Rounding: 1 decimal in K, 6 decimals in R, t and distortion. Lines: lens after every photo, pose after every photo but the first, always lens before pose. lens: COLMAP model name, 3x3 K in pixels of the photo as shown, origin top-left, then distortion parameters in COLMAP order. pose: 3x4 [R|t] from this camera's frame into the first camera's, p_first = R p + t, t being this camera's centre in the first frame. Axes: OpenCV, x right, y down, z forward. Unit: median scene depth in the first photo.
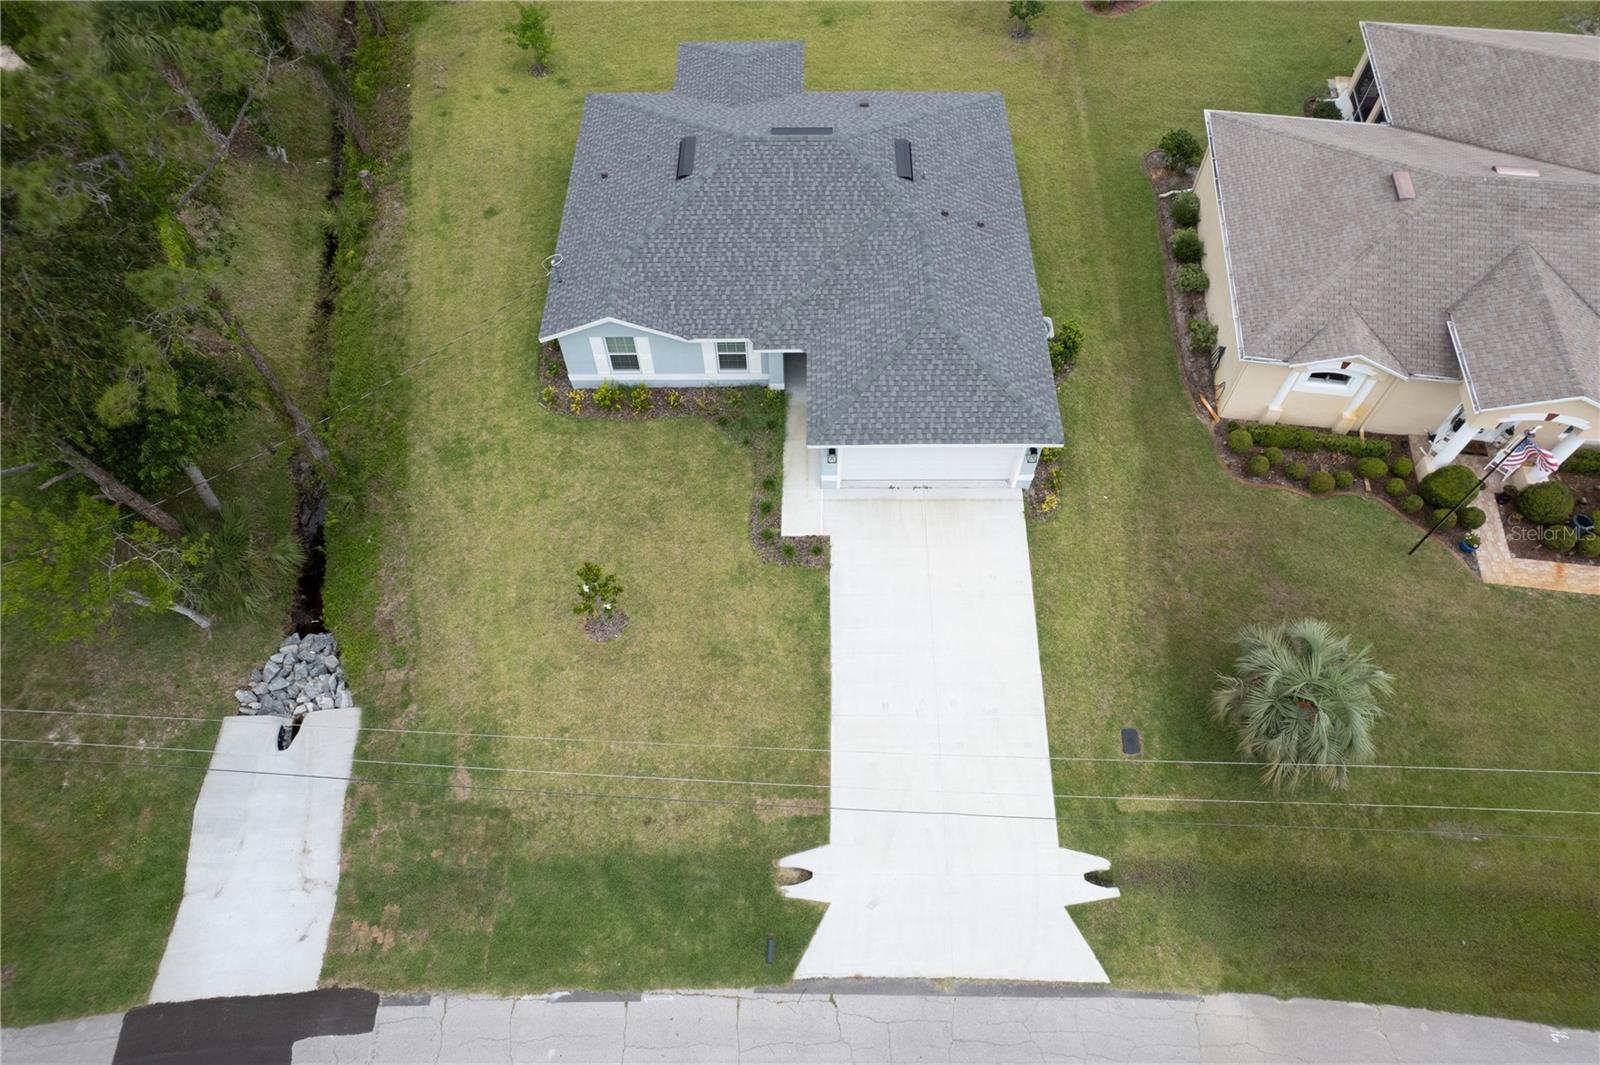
lens RADIAL K [[1019.0, 0, 805.5], [0, 1019.0, 531.2], [0, 0, 1]] dist [-0.077318, 0.073709]
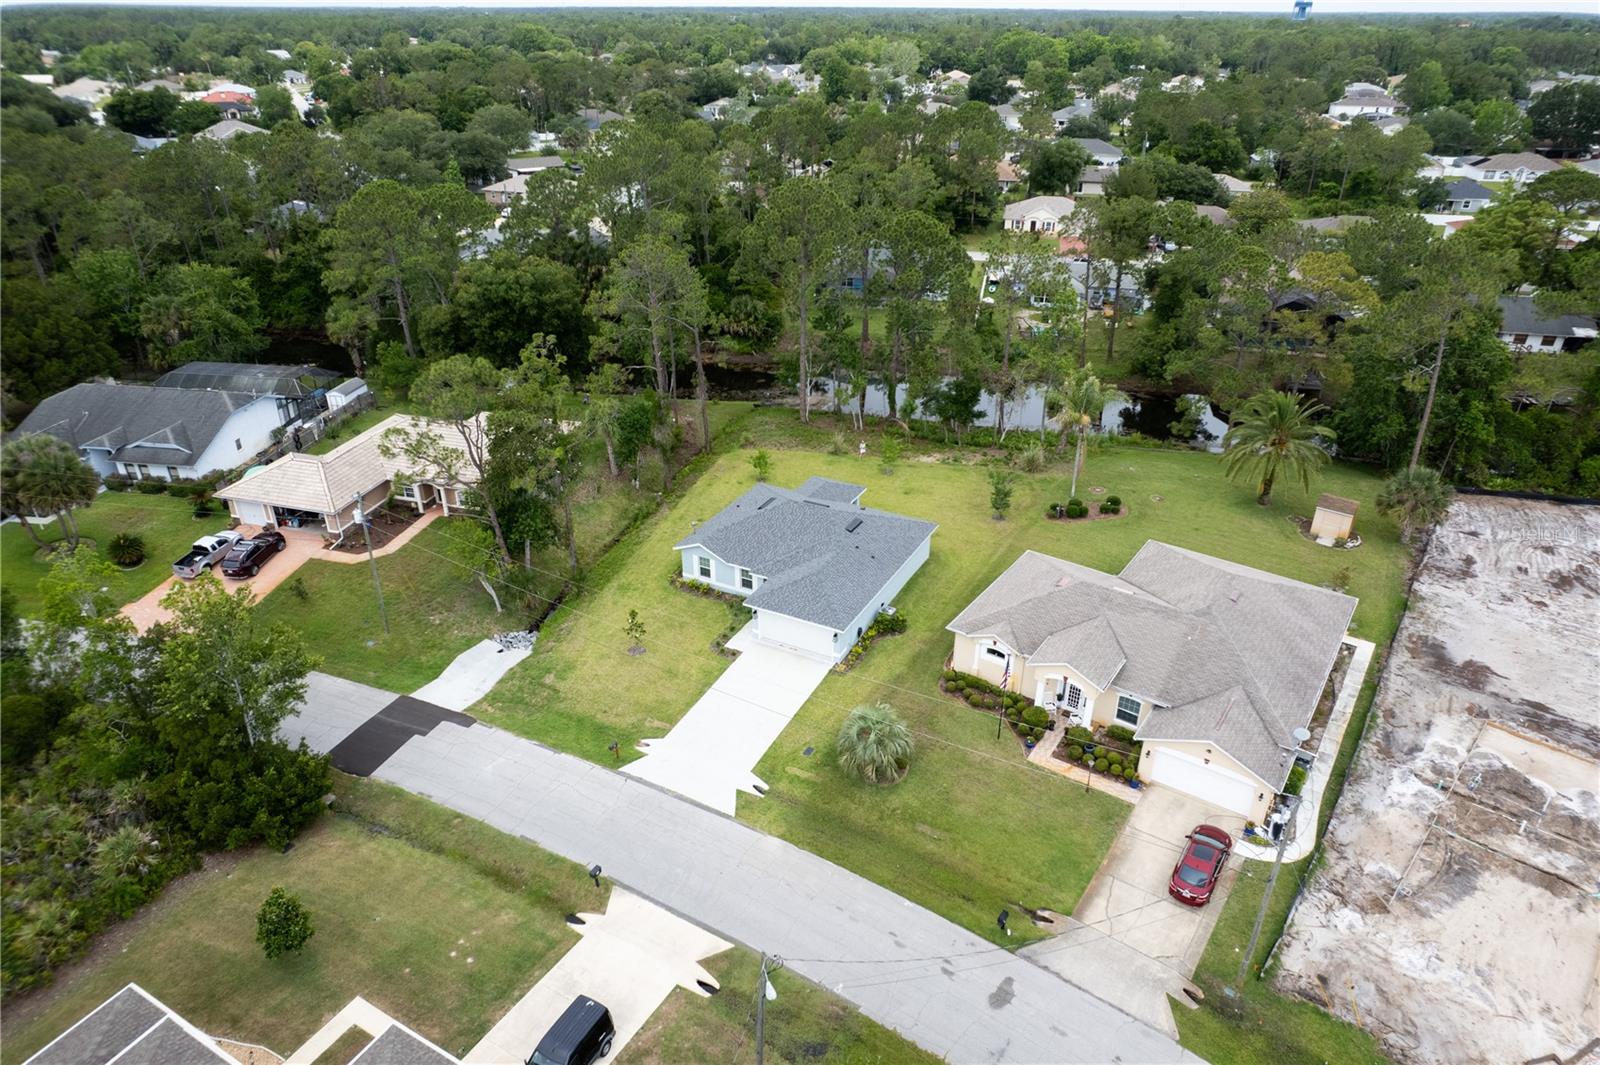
lens RADIAL K [[1019.0, 0, 805.5], [0, 1019.0, 531.2], [0, 0, 1]] dist [-0.077318, 0.073709]
pose [[0.886635, 0.219203, -0.407219, 1.033519], [-0.393215, 0.820812, -0.414307, 0.681747], [0.243433, 0.527464, 0.813955, -0.926493]]
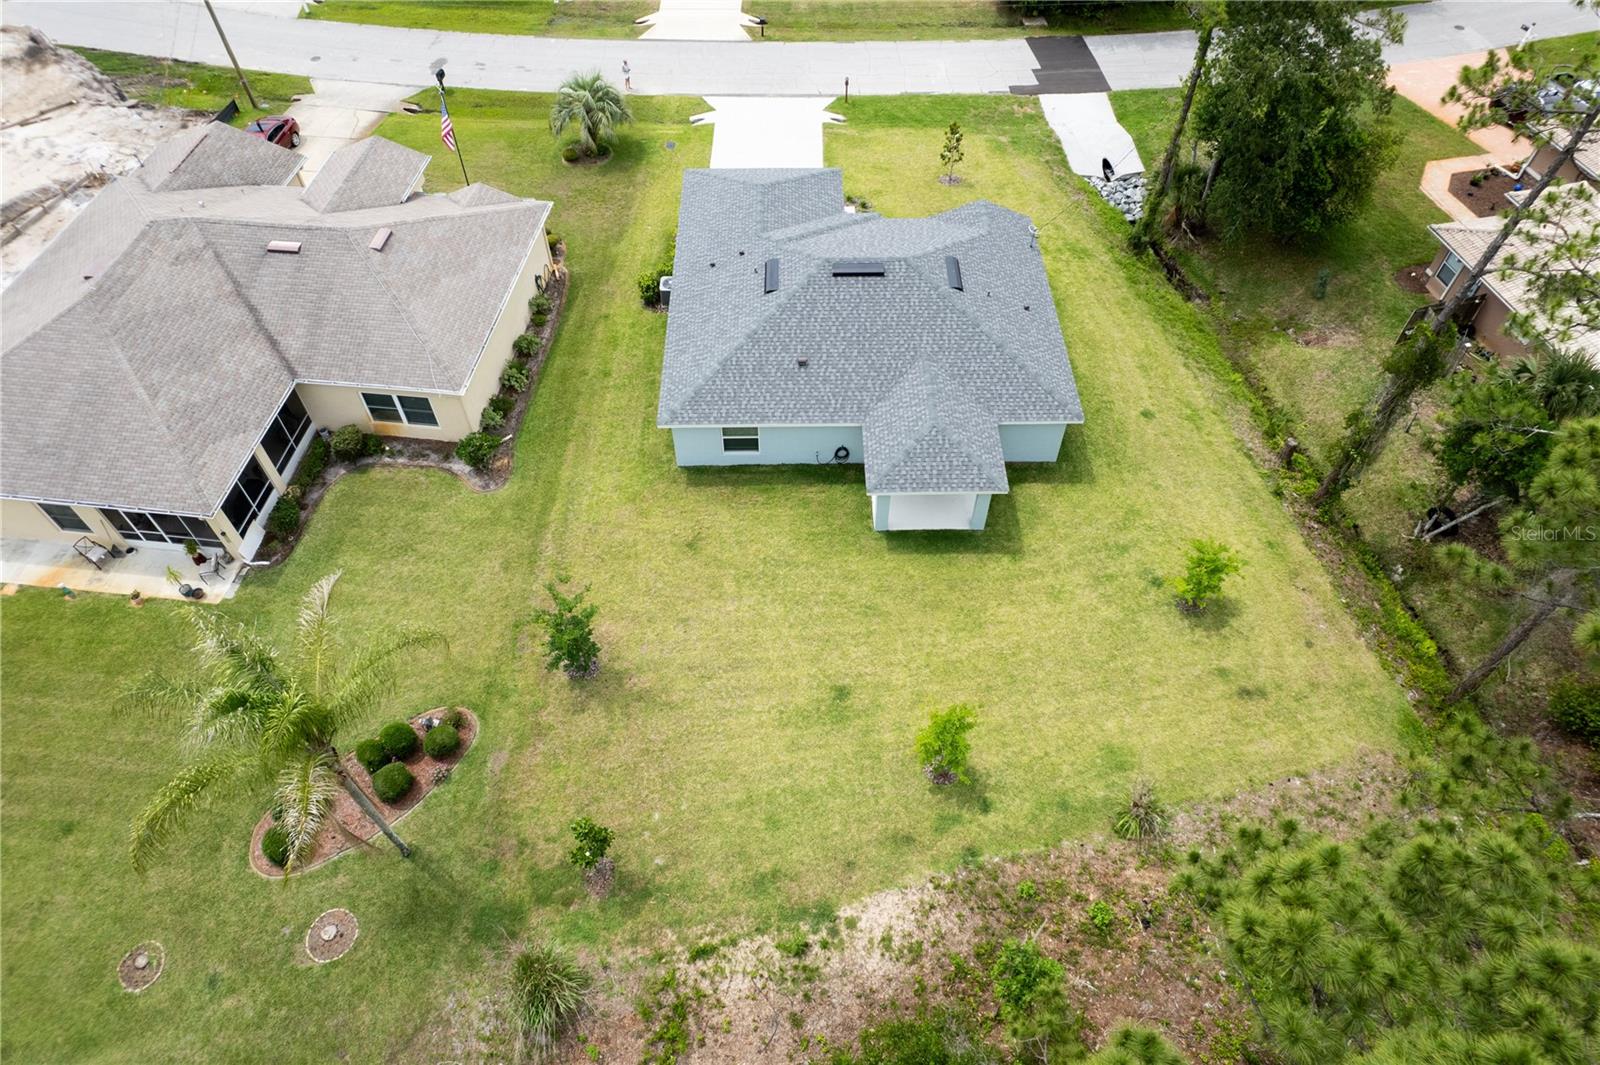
lens RADIAL K [[1019.0, 0, 805.5], [0, 1019.0, 531.2], [0, 0, 1]] dist [-0.077318, 0.073709]
pose [[-0.999889, 0.011594, -0.009408, 0.082533], [-0.012753, -0.335470, 0.941965, -1.825574], [0.007765, 0.941980, 0.335580, 1.008327]]
